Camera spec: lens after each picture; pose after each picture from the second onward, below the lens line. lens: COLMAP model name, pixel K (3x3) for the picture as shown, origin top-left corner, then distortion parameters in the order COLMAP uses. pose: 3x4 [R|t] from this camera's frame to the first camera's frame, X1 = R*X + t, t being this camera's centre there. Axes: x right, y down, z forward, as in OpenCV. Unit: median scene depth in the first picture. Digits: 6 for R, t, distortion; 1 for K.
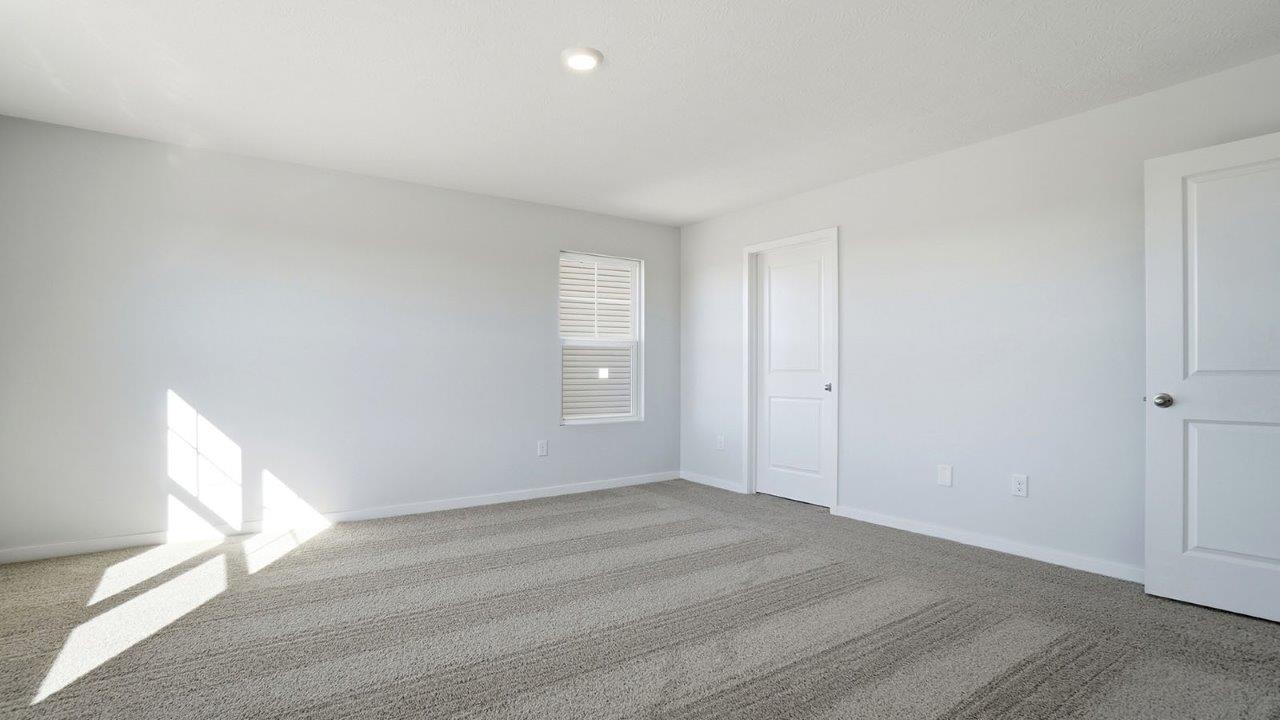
lens RADIAL K [[612.9, 0, 619.8], [0, 612.9, 370.2], [0, 0, 1]] dist [0.001065, 0.000132]
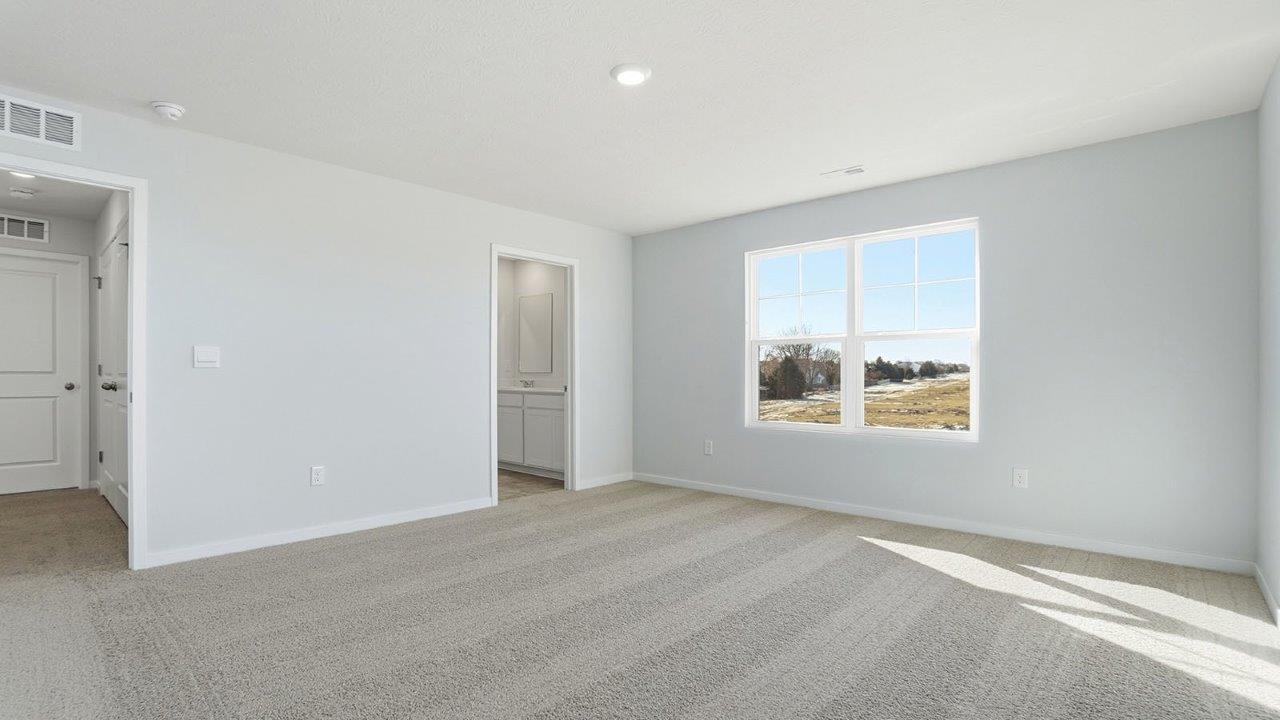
lens RADIAL K [[612.9, 0, 619.8], [0, 612.9, 370.2], [0, 0, 1]] dist [0.001065, 0.000132]
pose [[-0.978113, -0.004832, -0.208020, 0.155590], [-0.004753, 0.999988, -0.000876, -0.002024], [0.208022, 0.000132, -0.978124, 1.800695]]
